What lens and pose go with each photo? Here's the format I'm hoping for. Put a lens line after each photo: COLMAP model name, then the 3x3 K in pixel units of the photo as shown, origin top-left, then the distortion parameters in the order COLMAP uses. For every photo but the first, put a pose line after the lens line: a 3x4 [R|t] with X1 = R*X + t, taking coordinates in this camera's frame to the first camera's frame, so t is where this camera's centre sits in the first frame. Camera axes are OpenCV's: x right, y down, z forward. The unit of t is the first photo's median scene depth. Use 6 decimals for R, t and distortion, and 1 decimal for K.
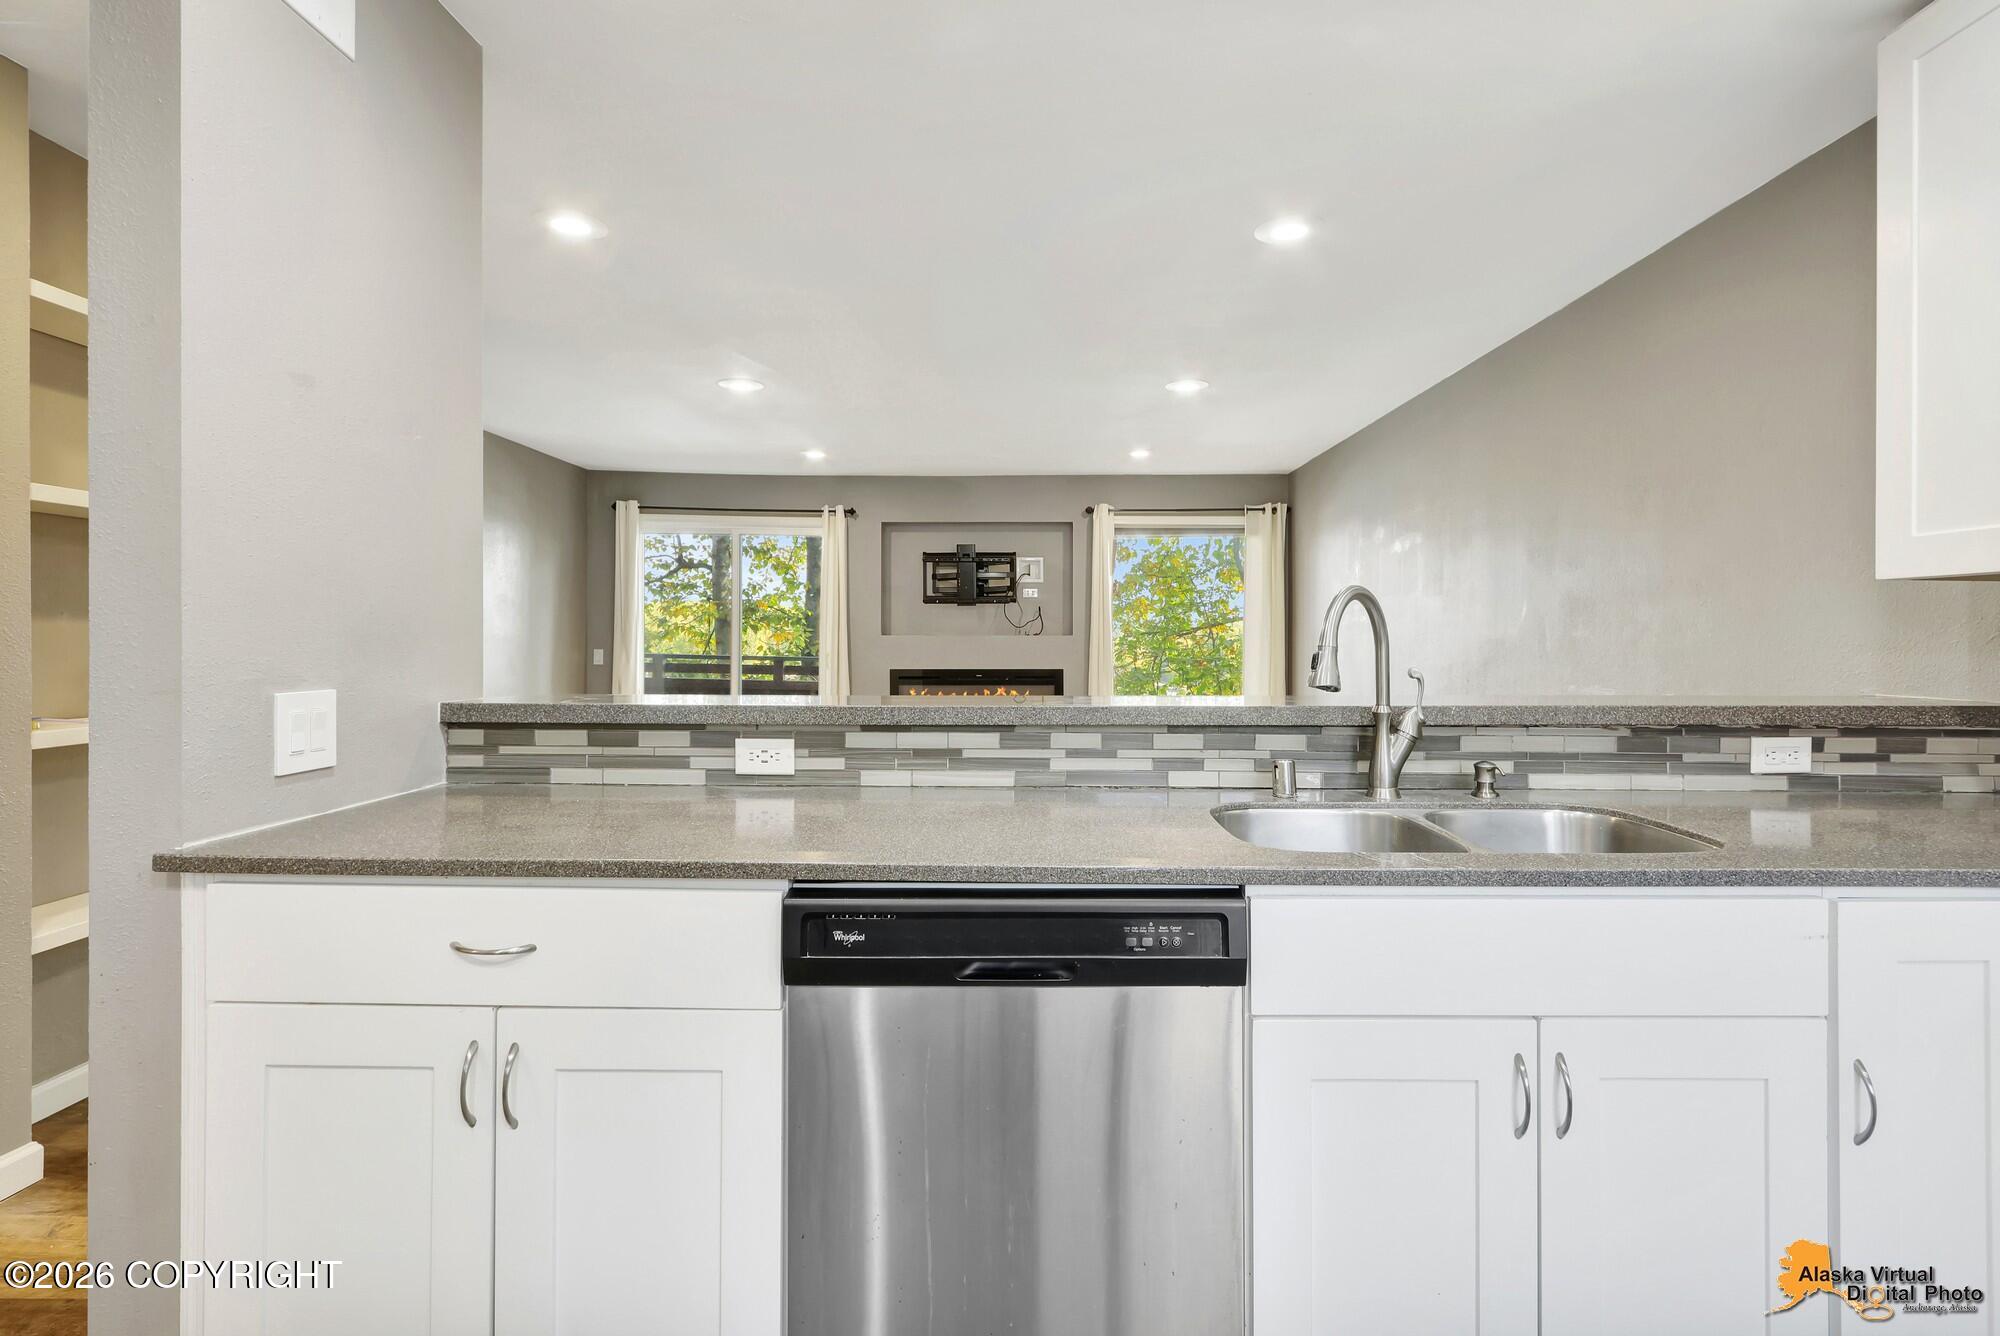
lens RADIAL K [[978.4, 0, 1029.1], [0, 978.4, 632.2], [0, 0, 1]] dist [0.006194, -0.003321]
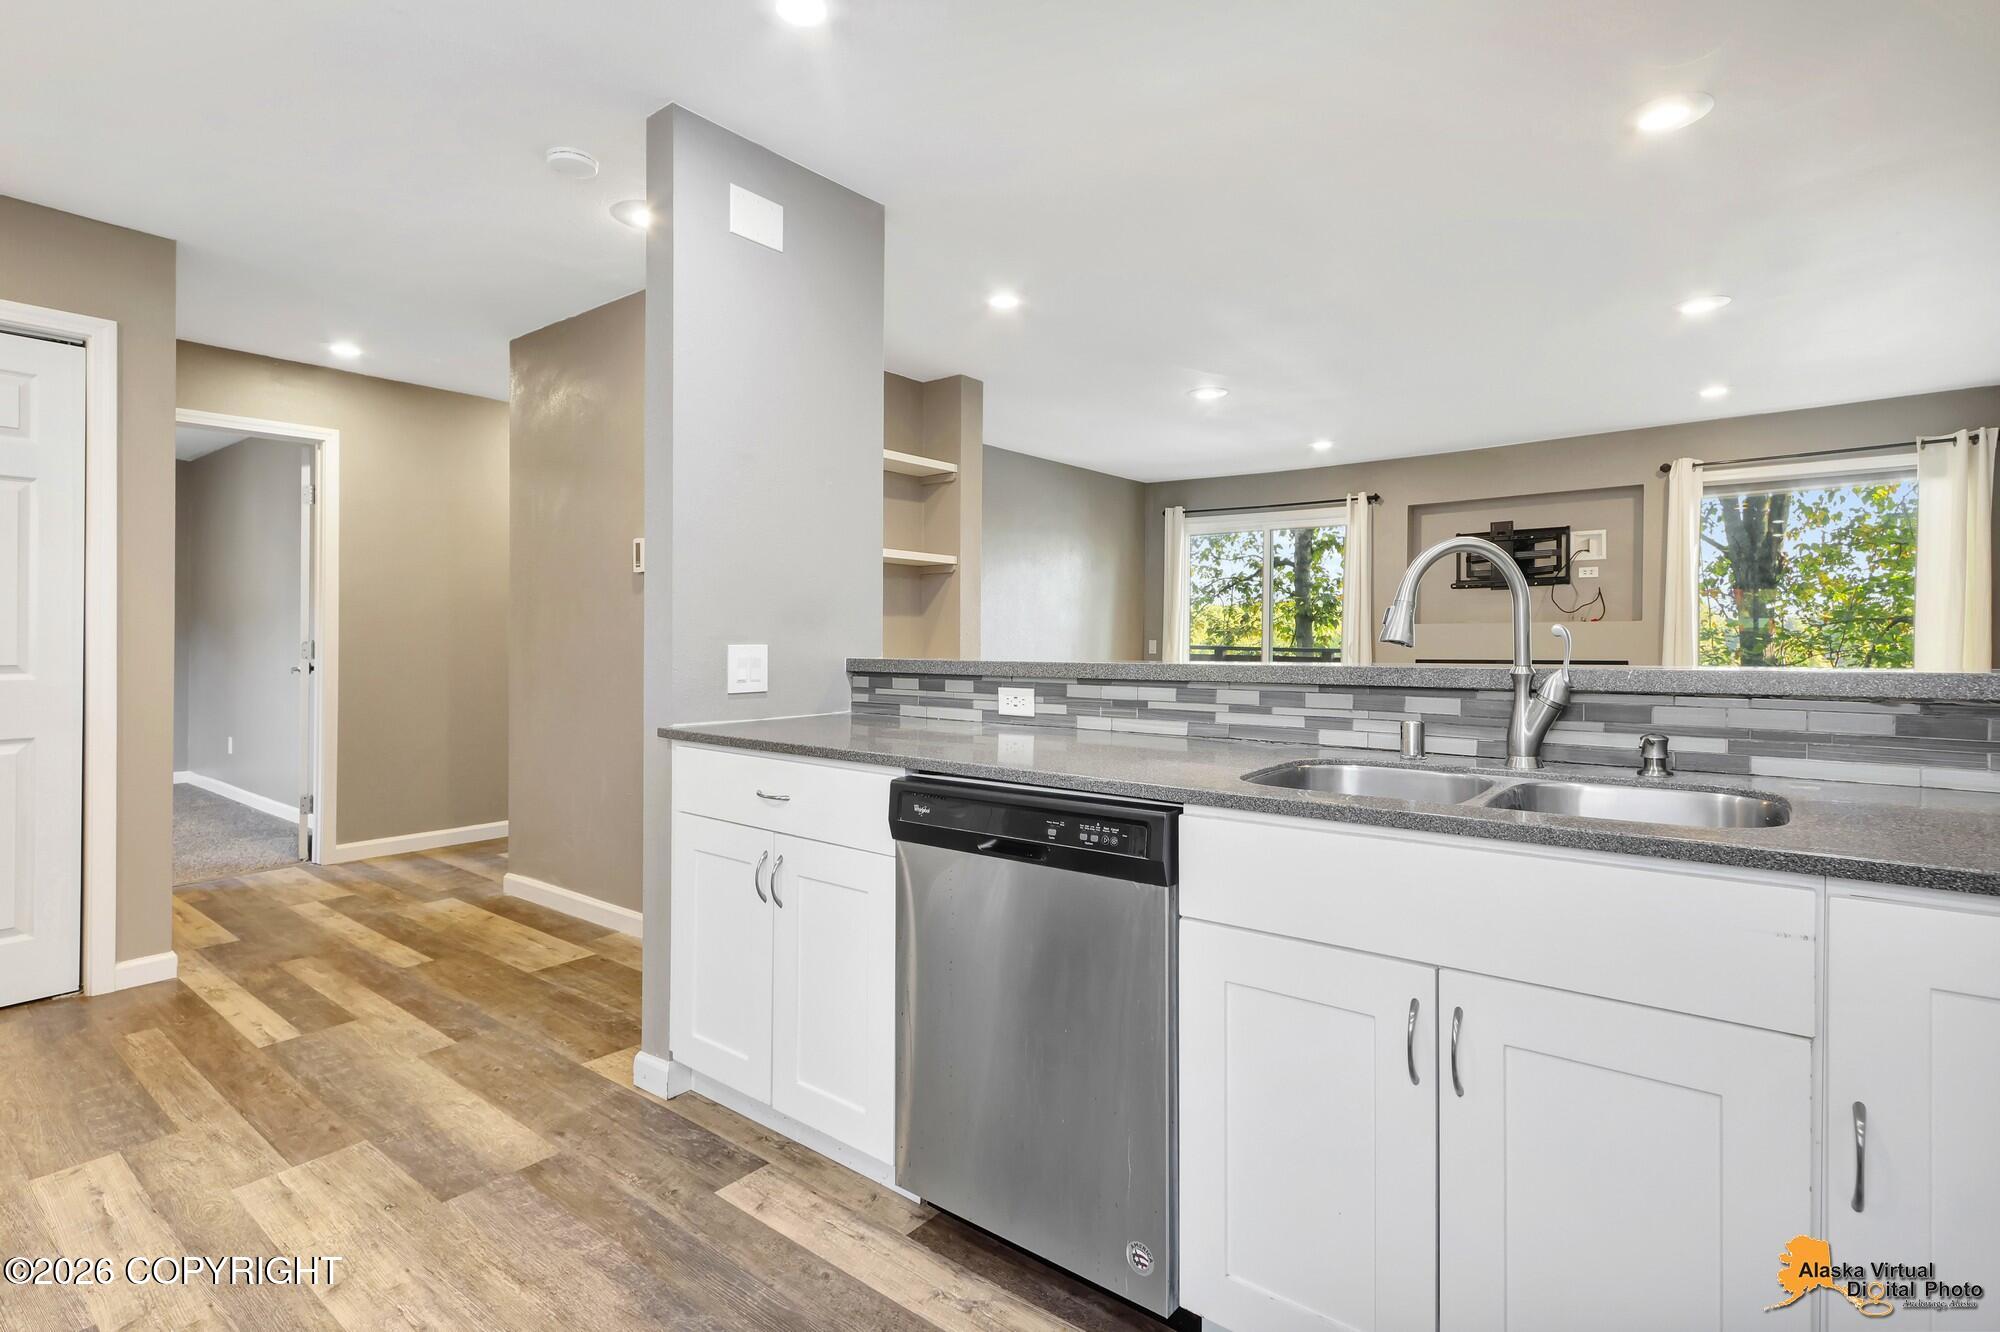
lens RADIAL K [[978.4, 0, 998.2], [0, 978.4, 653.4], [0, 0, 1]] dist [0.006194, -0.003321]
pose [[0.773451, 0.004678, -0.633839, 0.221341], [0.009585, 0.999772, 0.019076, 0.015752], [0.633783, -0.020829, 0.773230, -0.007651]]
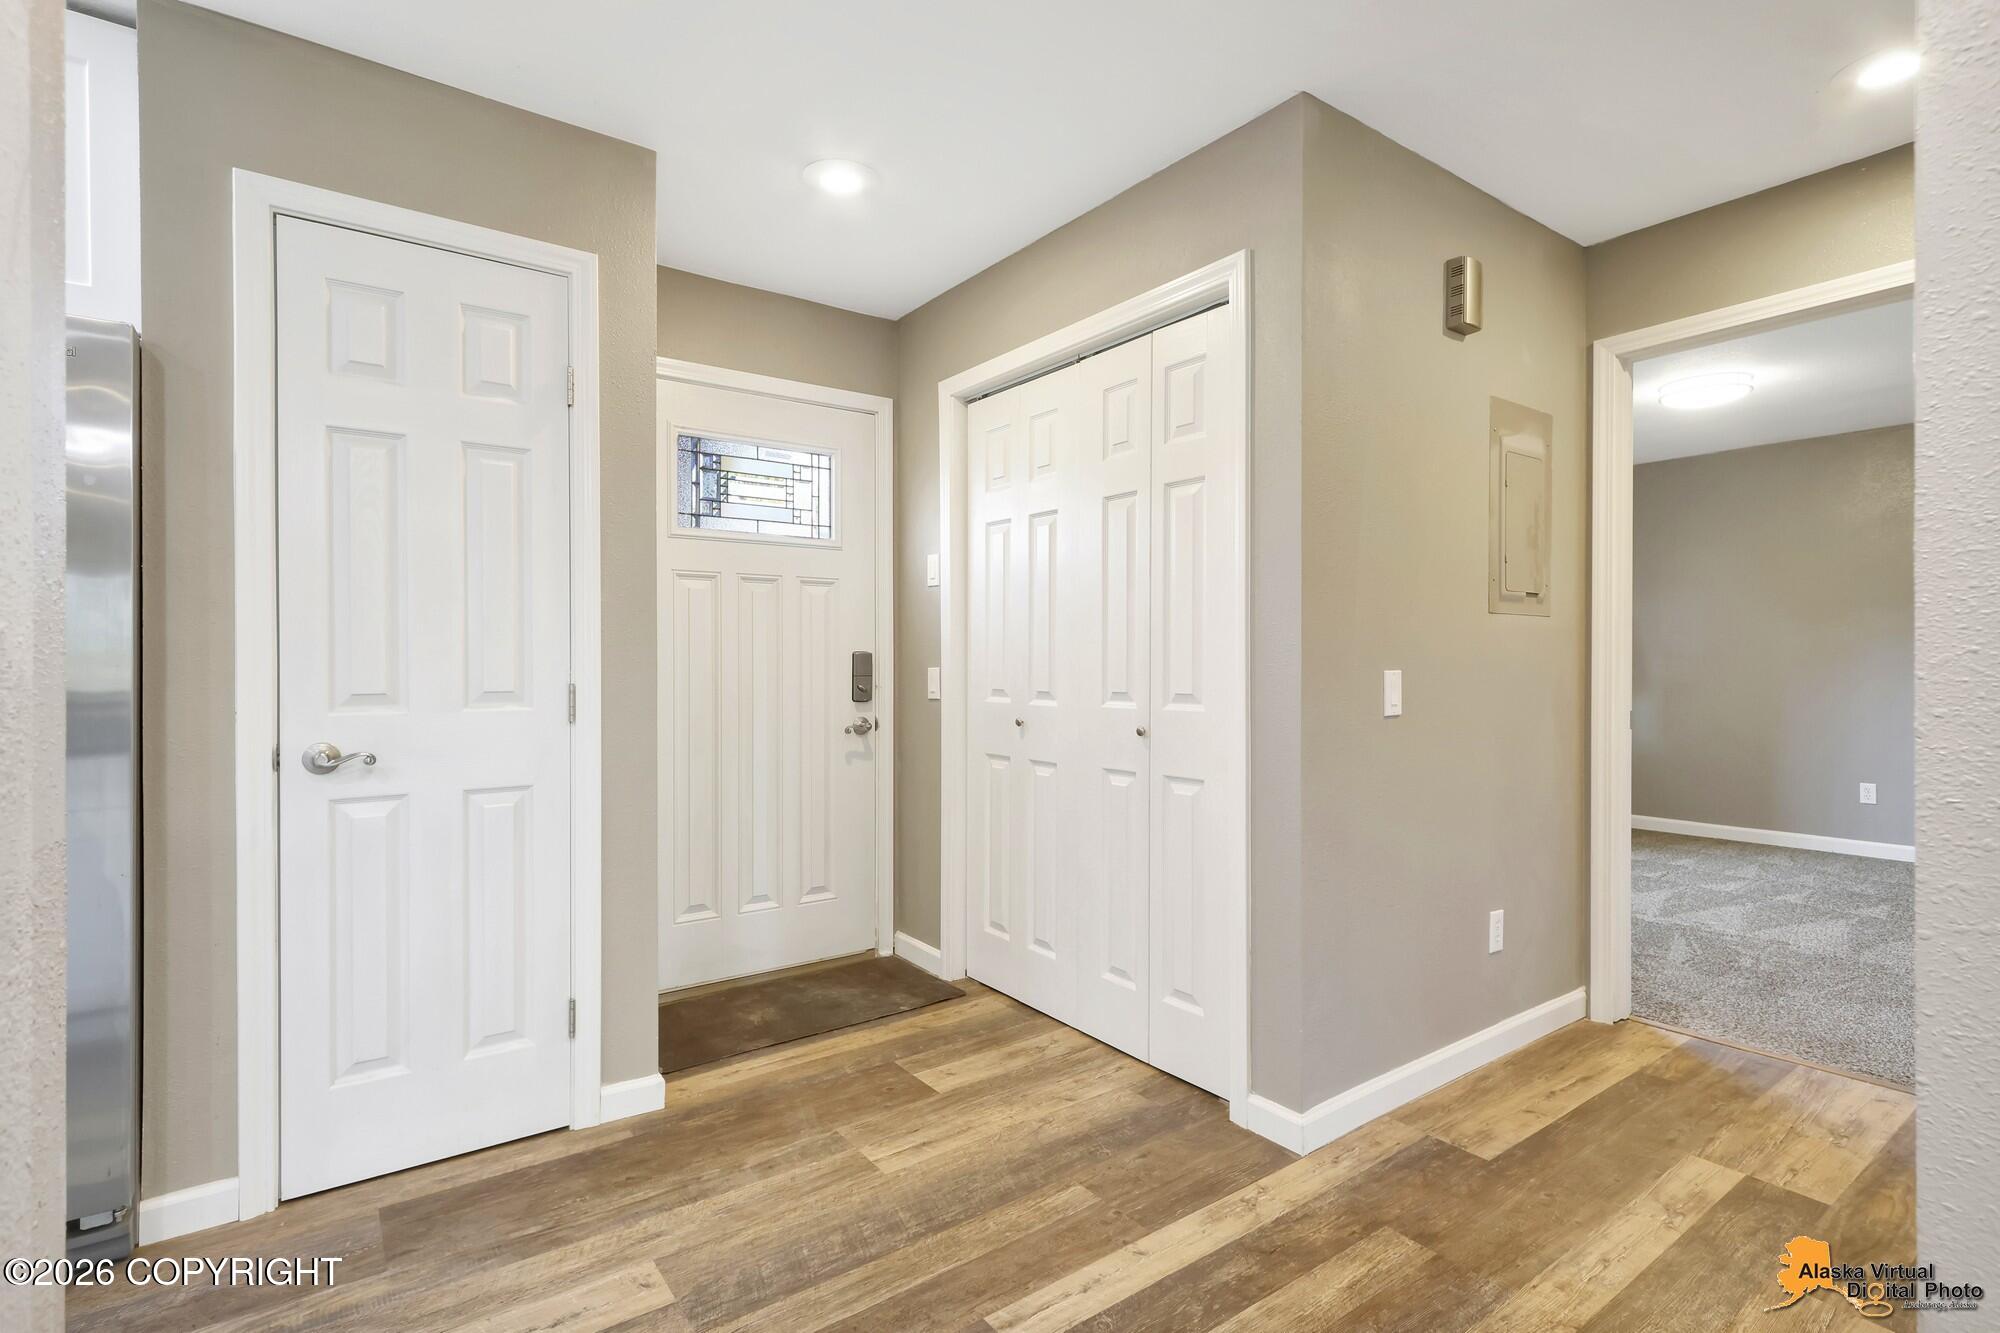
lens RADIAL K [[978.4, 0, 983.0], [0, 978.4, 654.1], [0, 0, 1]] dist [0.006194, -0.003321]
pose [[-0.808771, -0.006977, -0.588083, -0.271728], [-0.008113, 0.999967, -0.000707, 0.010520], [0.588068, 0.004200, -0.808801, 0.455546]]
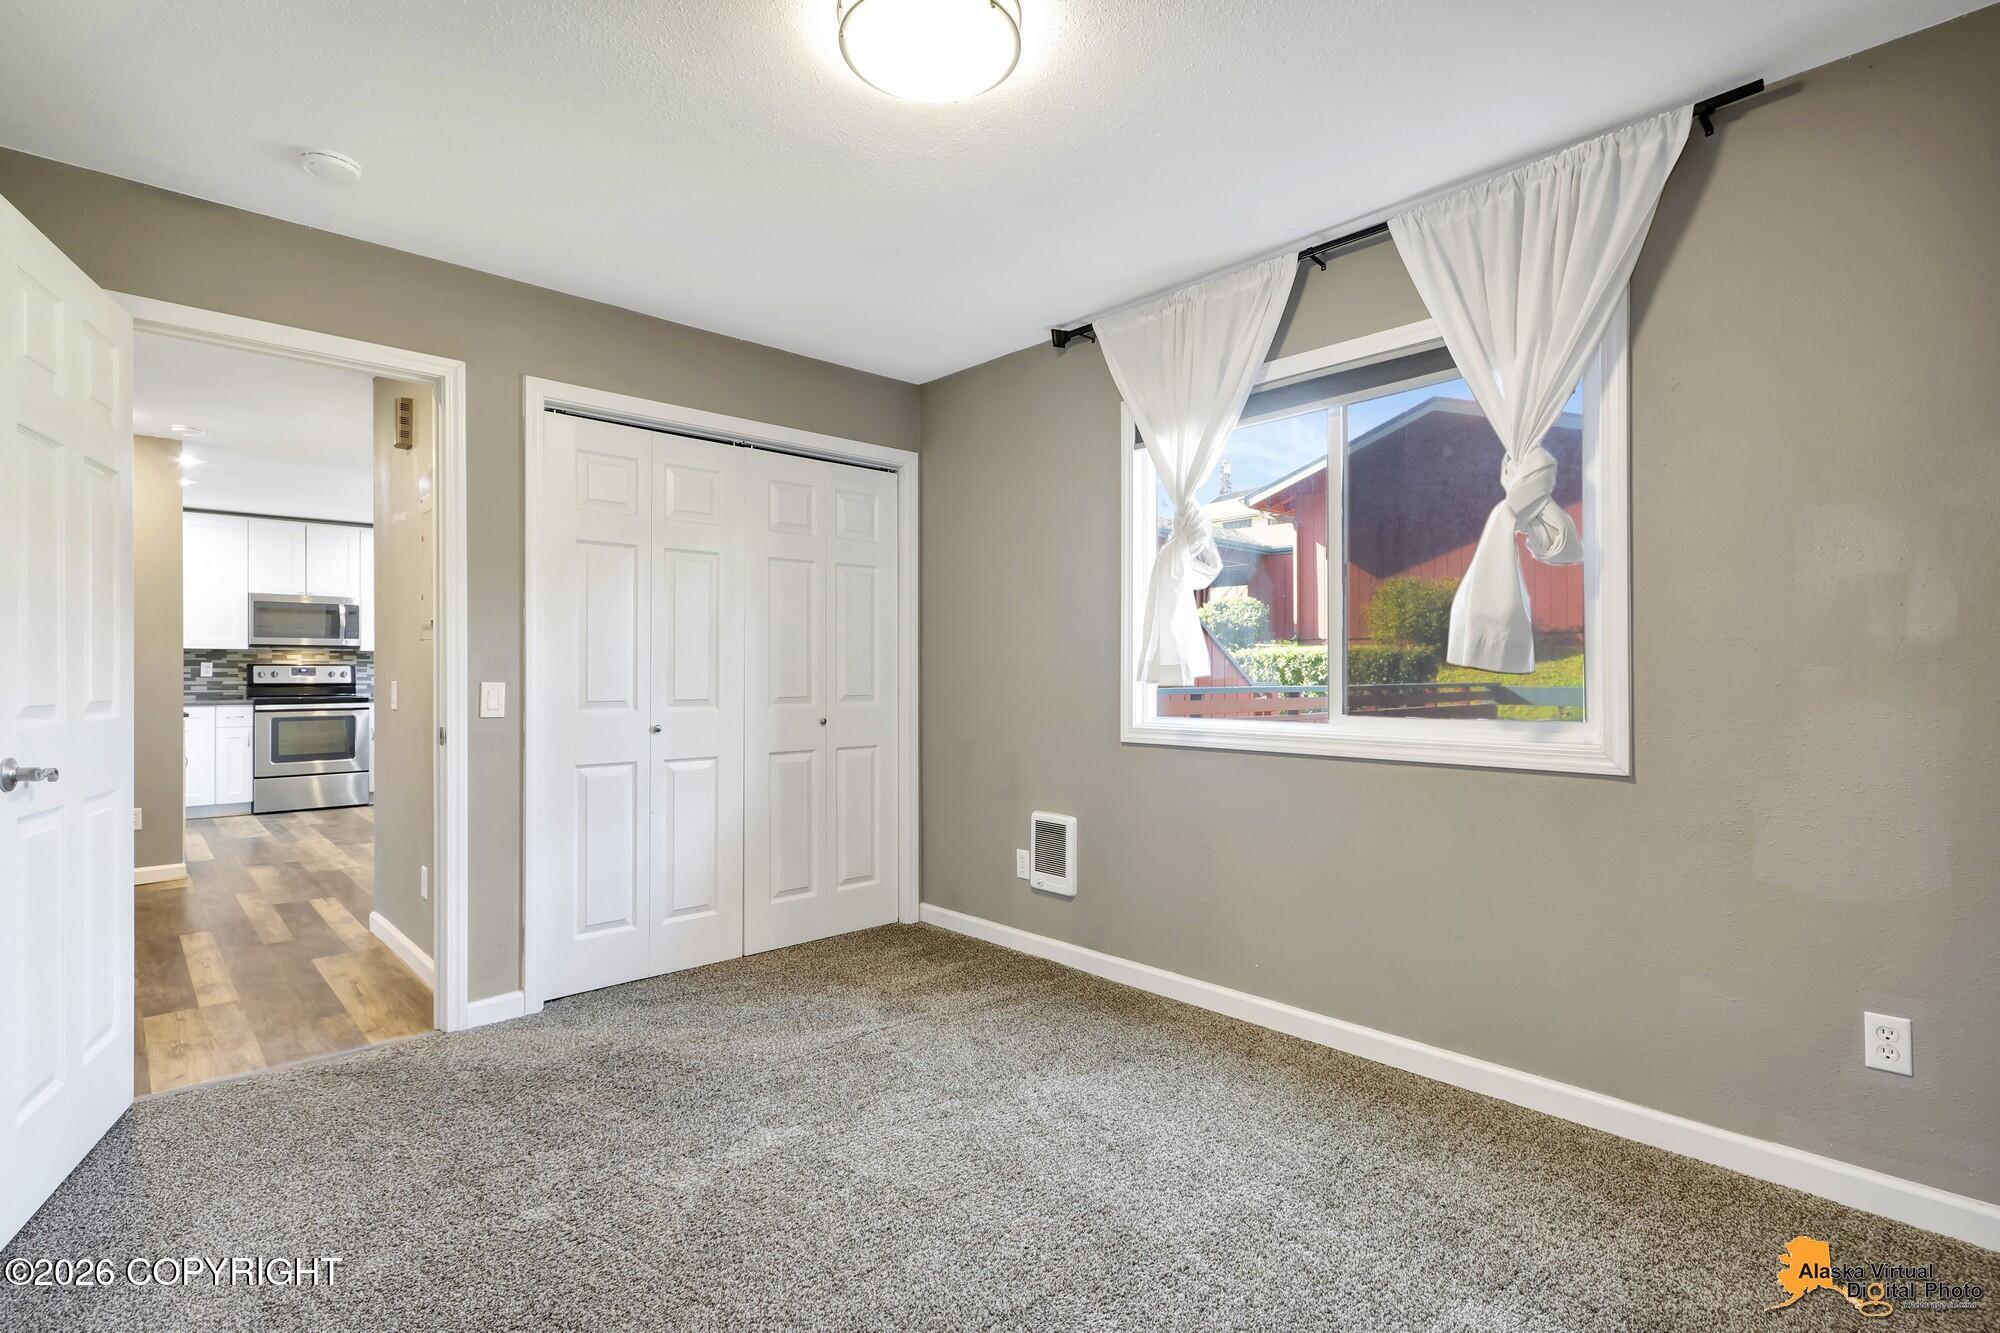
lens RADIAL K [[978.4, 0, 1036.4], [0, 978.4, 668.7], [0, 0, 1]] dist [0.006194, -0.003321]
pose [[-0.688443, -0.005811, 0.725268, -1.804510], [-0.010766, 0.999940, -0.002208, 0.000042], [-0.725211, -0.009328, -0.688464, 0.344107]]
